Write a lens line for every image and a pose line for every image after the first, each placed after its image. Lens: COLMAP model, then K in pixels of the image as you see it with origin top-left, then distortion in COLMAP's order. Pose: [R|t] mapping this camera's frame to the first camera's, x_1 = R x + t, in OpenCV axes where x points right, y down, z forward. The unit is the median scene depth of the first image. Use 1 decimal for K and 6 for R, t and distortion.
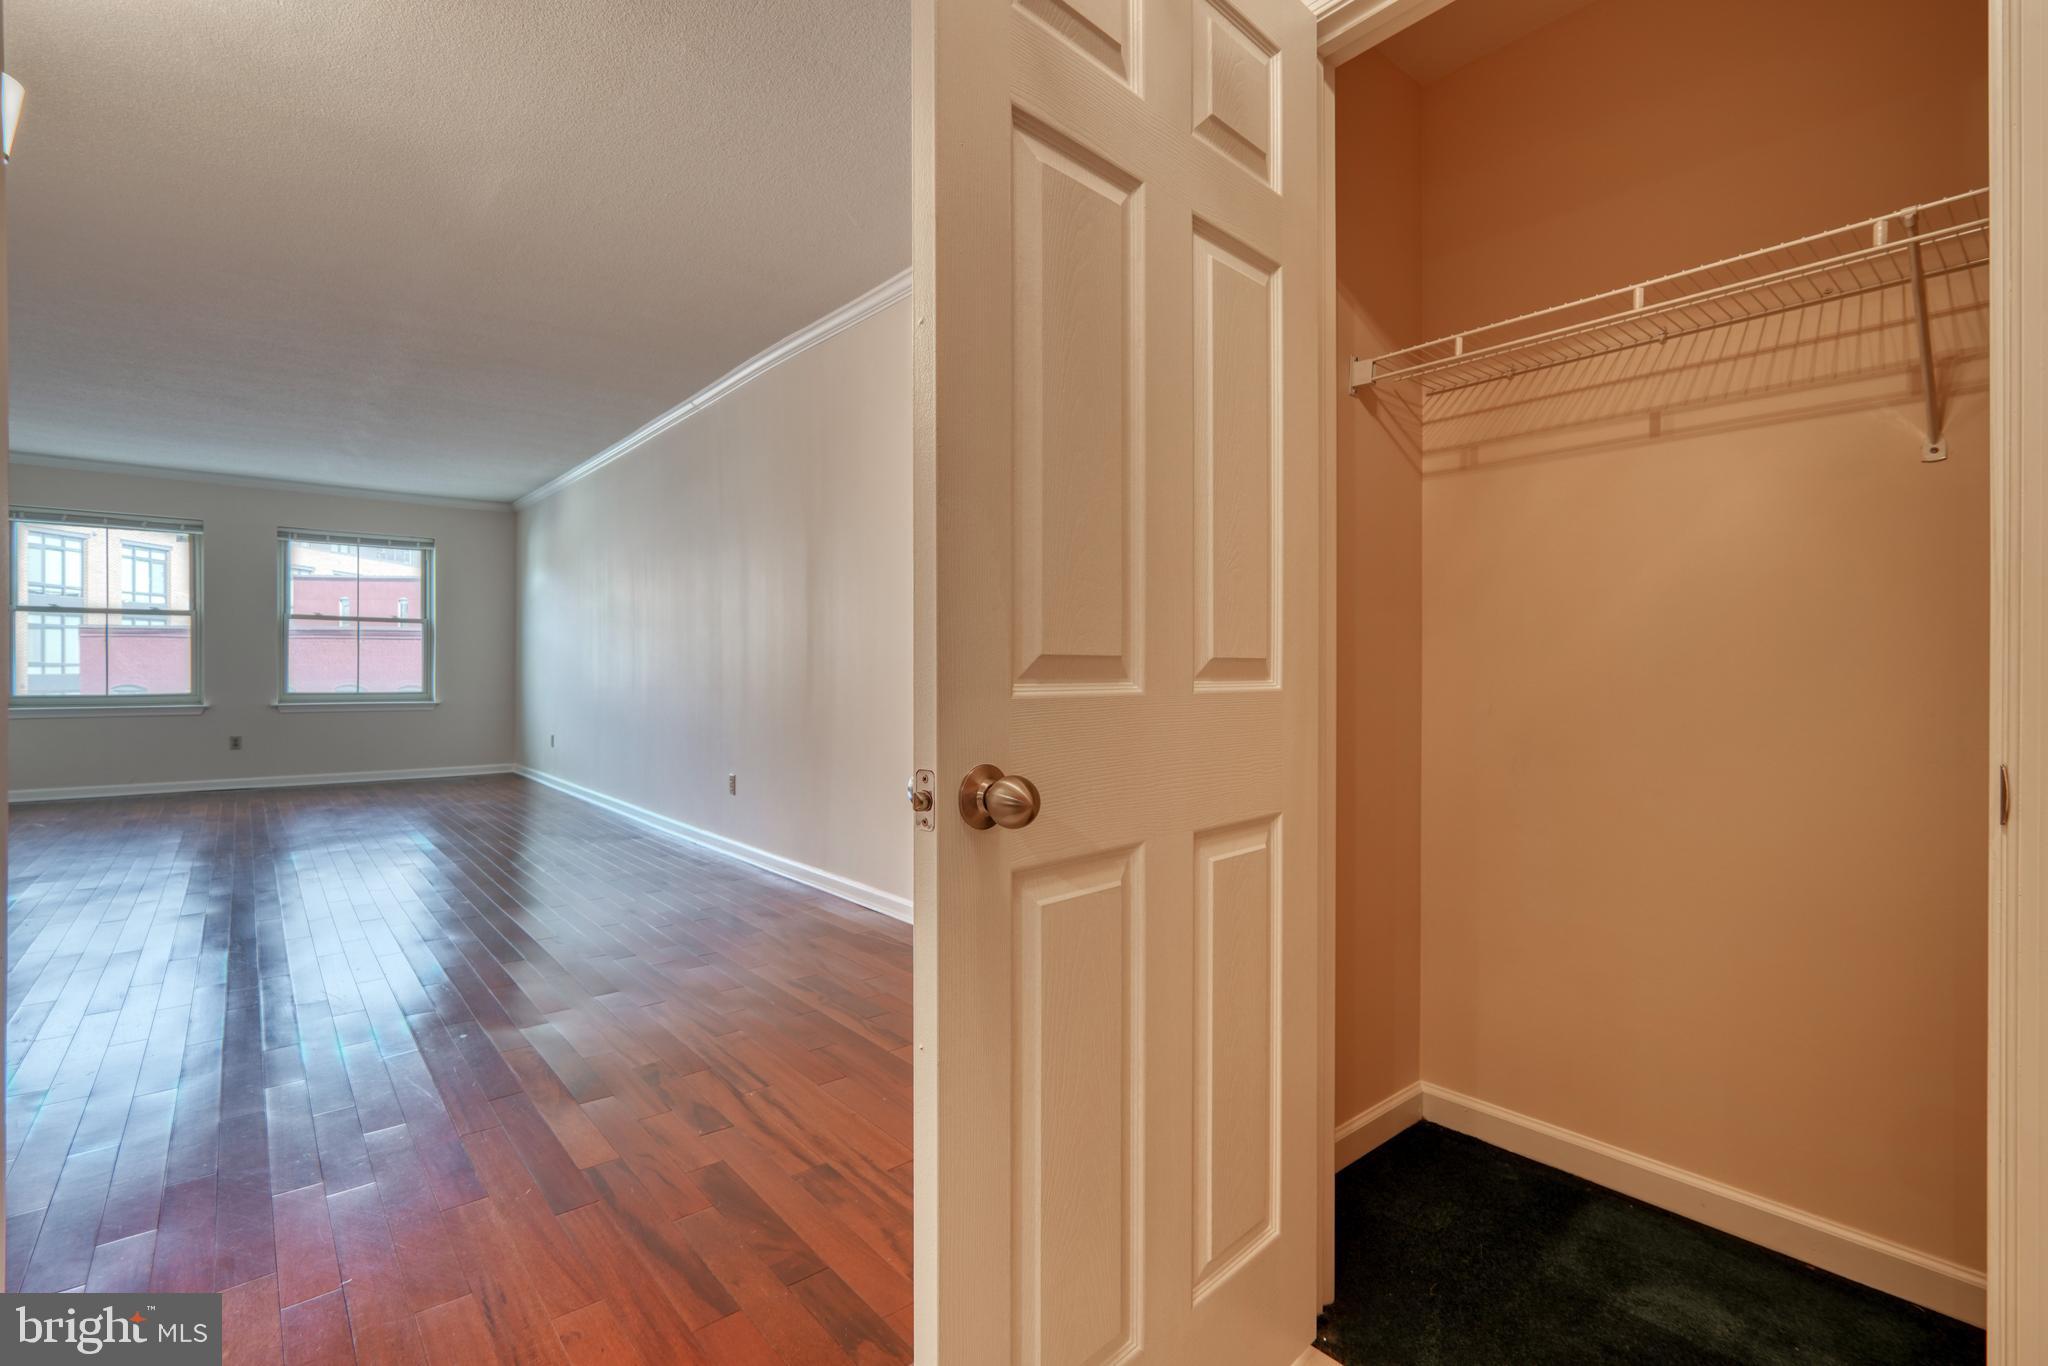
lens RADIAL K [[906.7, 0, 1029.0], [0, 906.7, 671.4], [0, 0, 1]] dist [-0.007613, 0.002933]
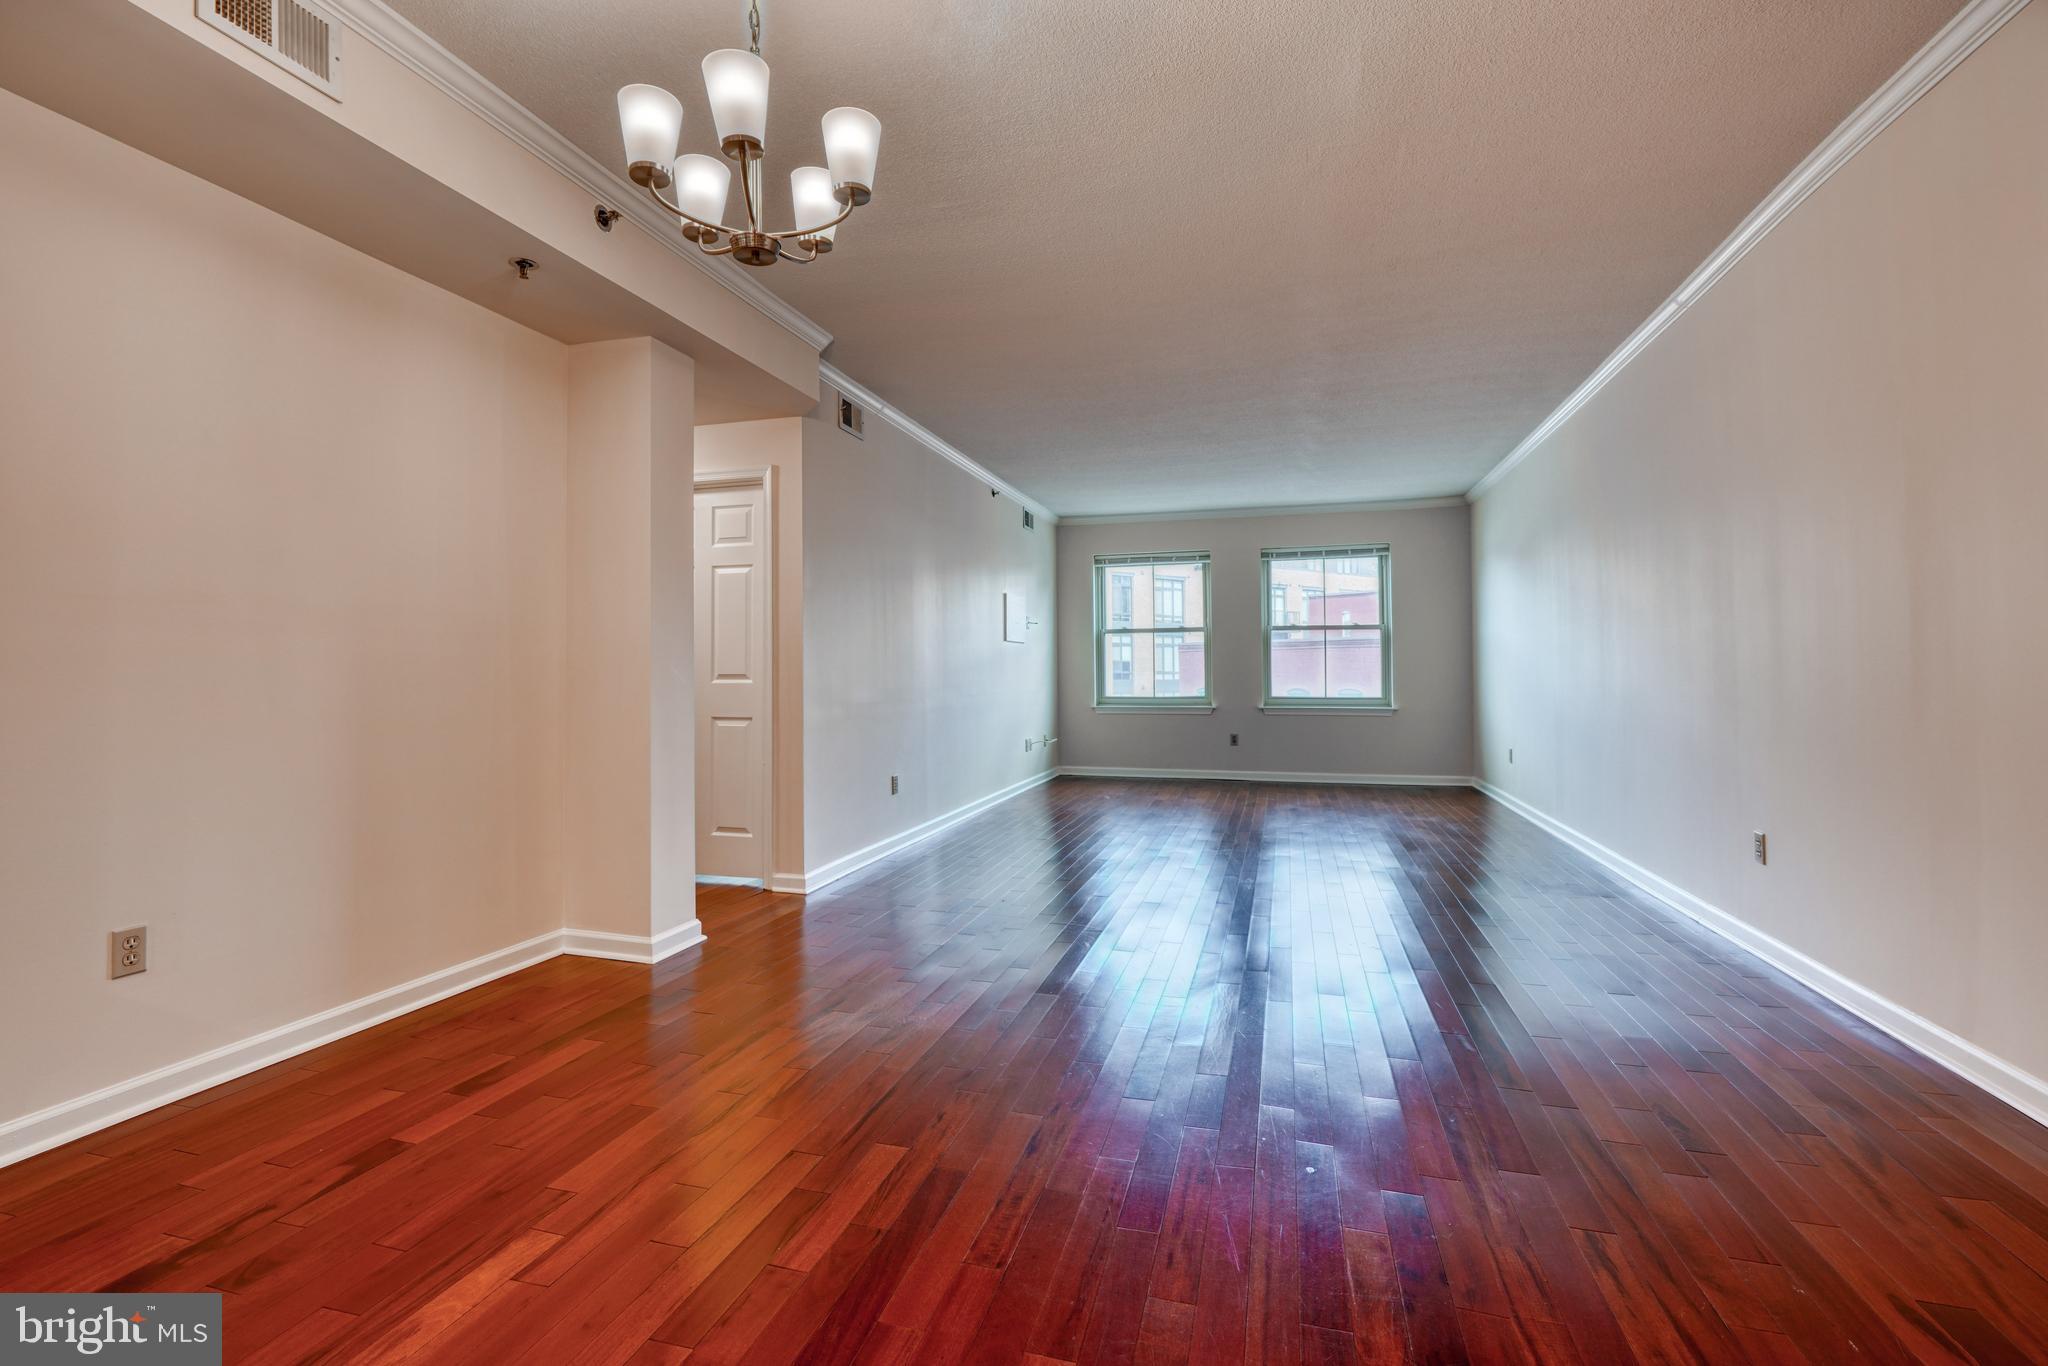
lens RADIAL K [[906.7, 0, 1007.6], [0, 906.7, 652.0], [0, 0, 1]] dist [-0.007613, 0.002933]
pose [[0.524845, -0.026354, -0.850790, -0.037259], [0.004430, 0.999592, -0.028230, -0.001829], [0.851186, 0.011047, 0.524747, 0.133812]]
